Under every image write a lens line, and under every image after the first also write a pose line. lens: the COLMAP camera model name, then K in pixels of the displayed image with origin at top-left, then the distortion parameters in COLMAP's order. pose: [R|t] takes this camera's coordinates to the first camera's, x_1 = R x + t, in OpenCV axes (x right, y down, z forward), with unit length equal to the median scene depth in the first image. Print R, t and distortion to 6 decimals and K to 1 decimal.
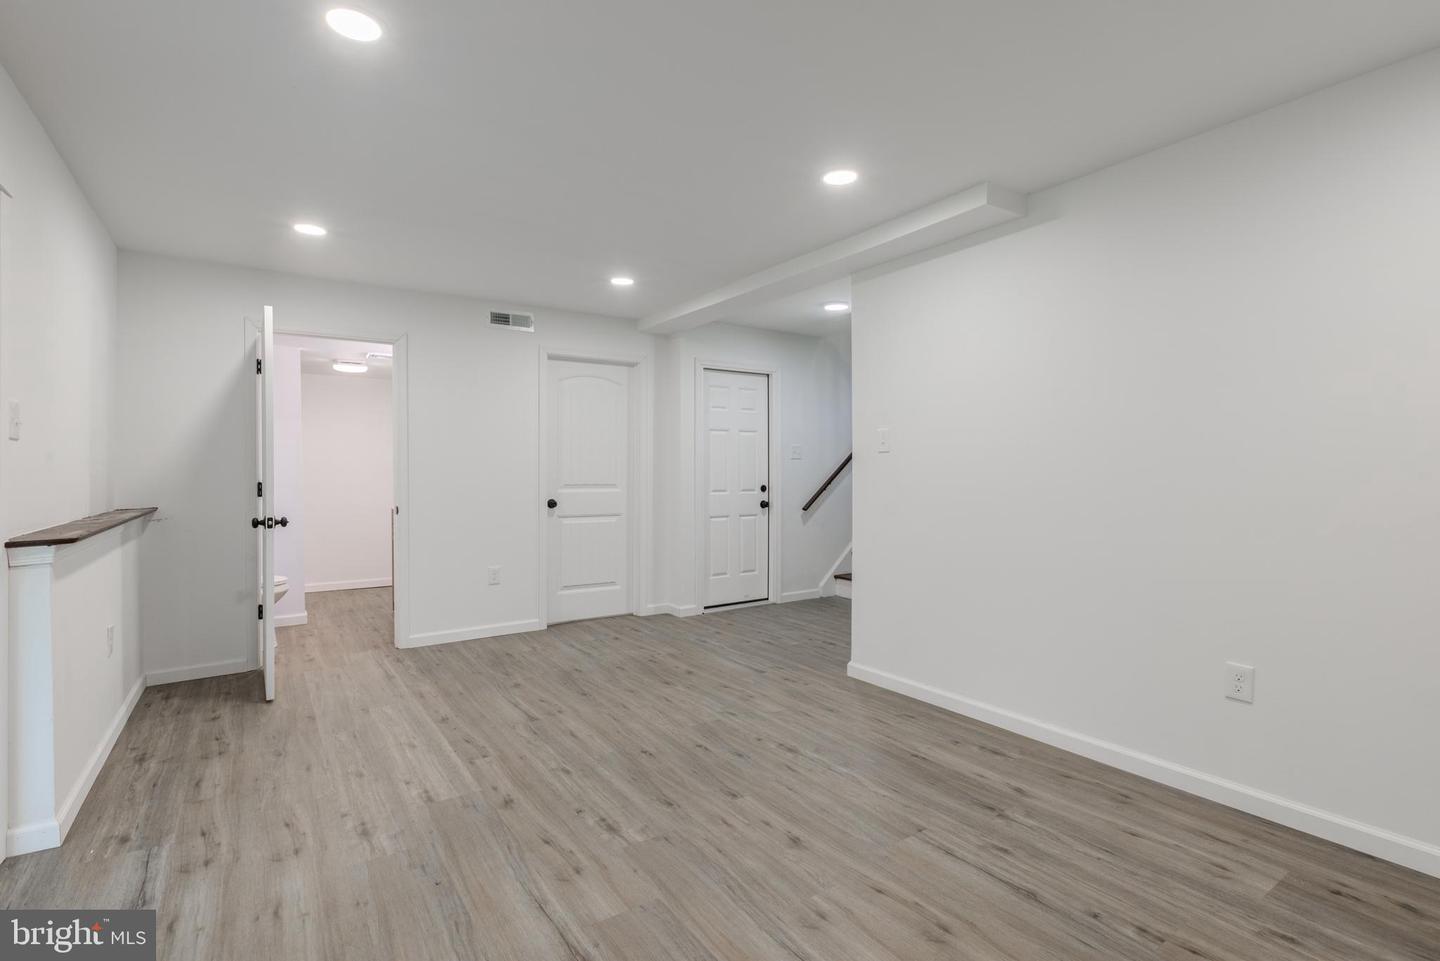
lens RADIAL K [[677.9, 0, 720.0], [0, 677.9, 480.5], [0, 0, 1]] dist [-0.003493, 0.000080]
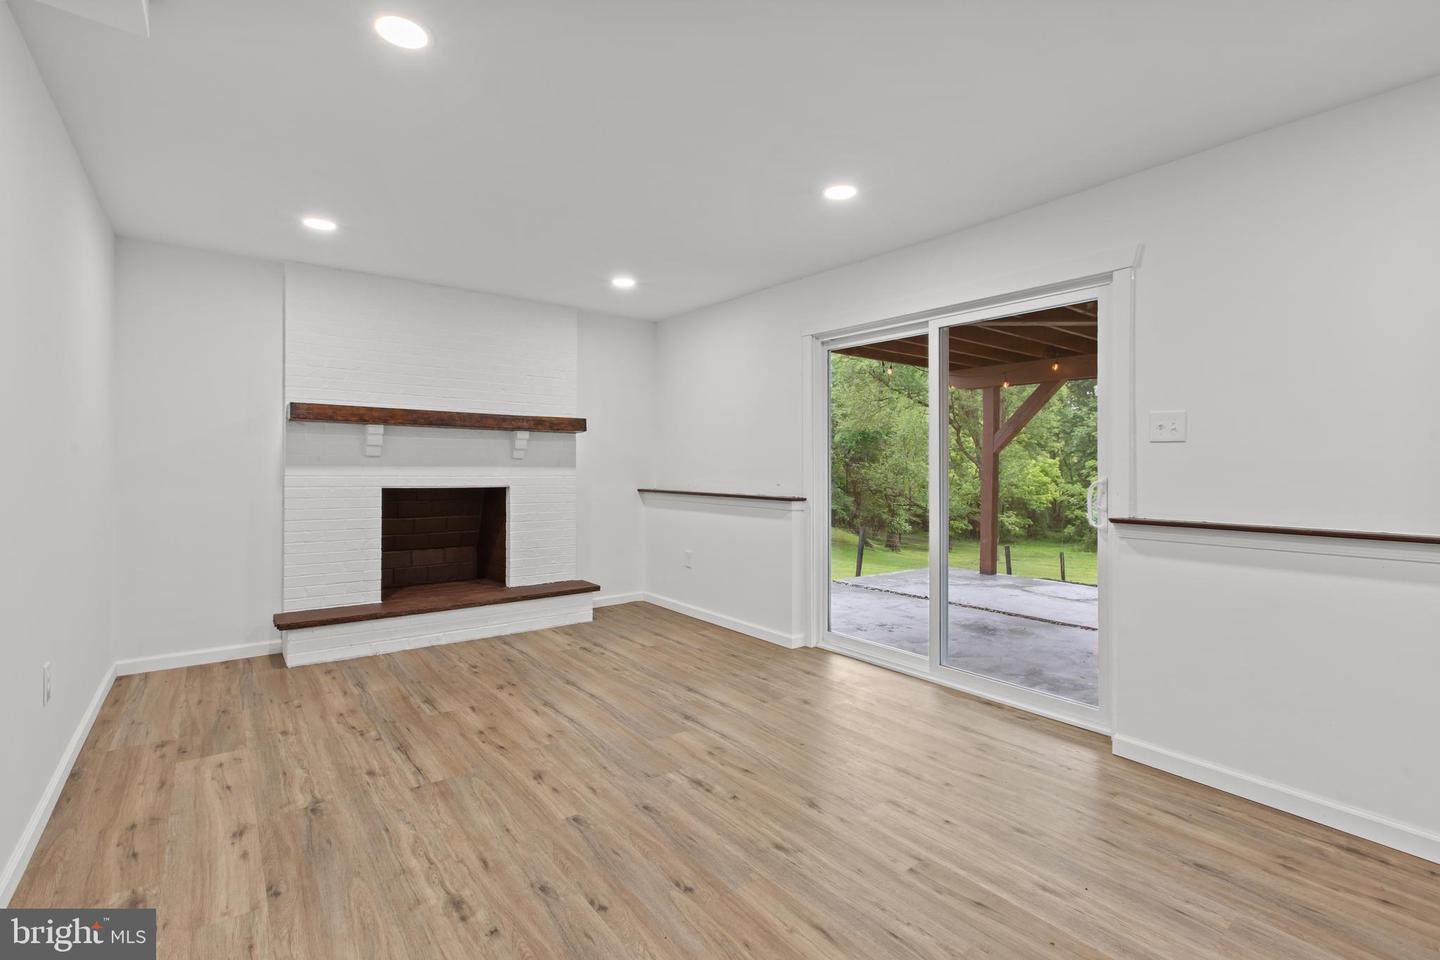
lens RADIAL K [[648.1, 0, 721.8], [0, 648.1, 482.3], [0, 0, 1]] dist [0.001621, 0.000144]
pose [[-0.998048, -0.003648, -0.062353, -0.105007], [-0.006143, 0.999186, 0.039877, -0.022331], [0.062156, 0.040182, -0.997257, 1.641286]]
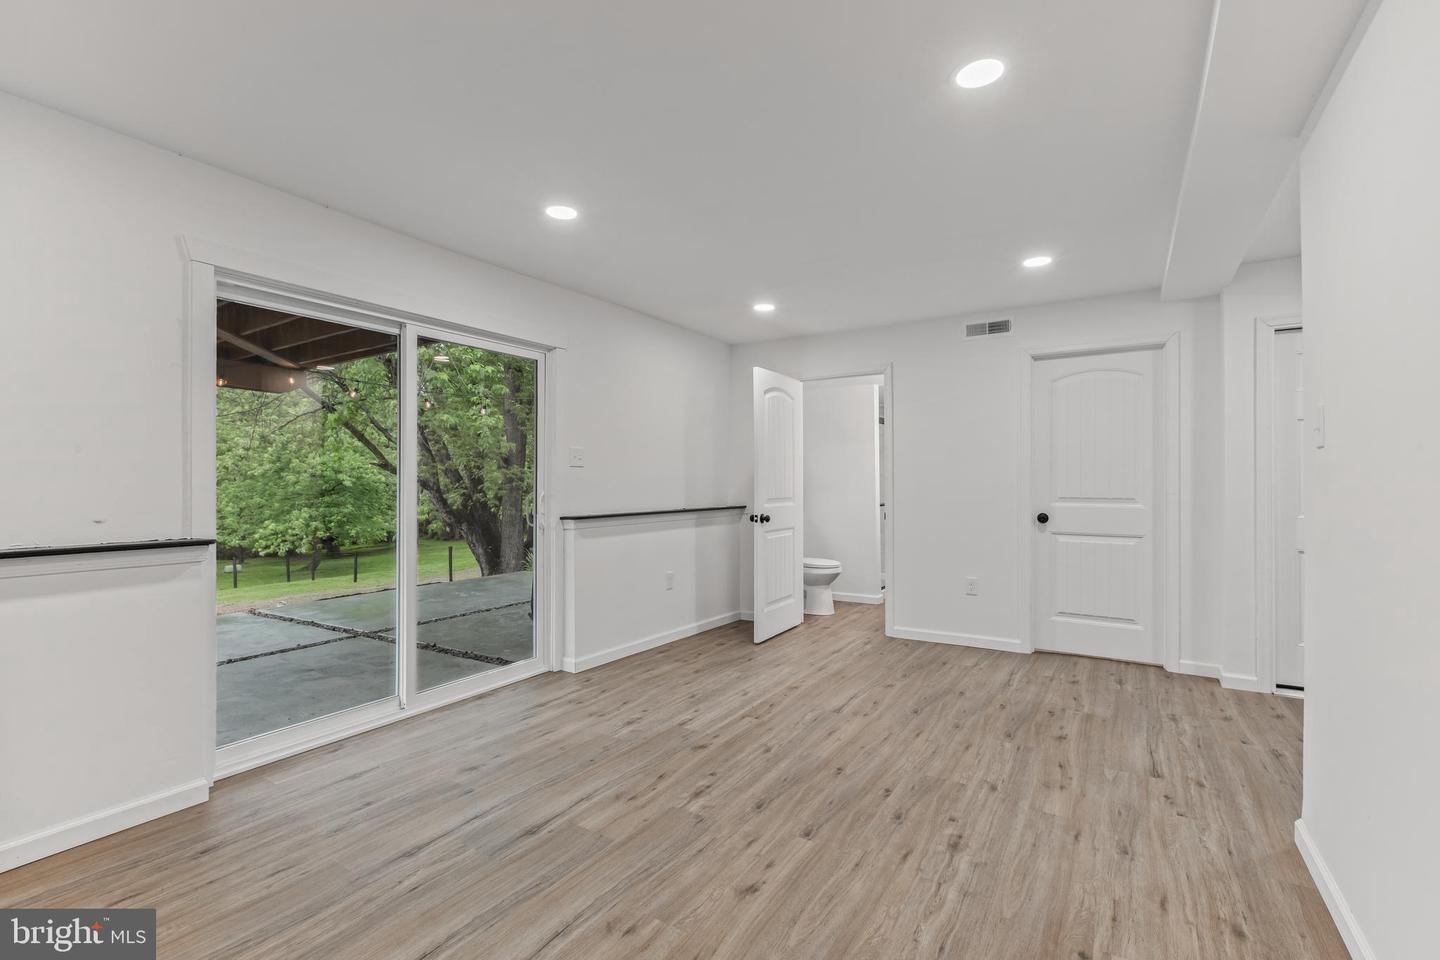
lens RADIAL K [[648.1, 0, 721.8], [0, 648.1, 482.3], [0, 0, 1]] dist [0.001621, 0.000144]
pose [[0.403439, -0.000359, -0.915006, 0.684540], [-0.013237, 0.999893, -0.006228, -0.004671], [0.914911, 0.014625, 0.403392, 0.468745]]
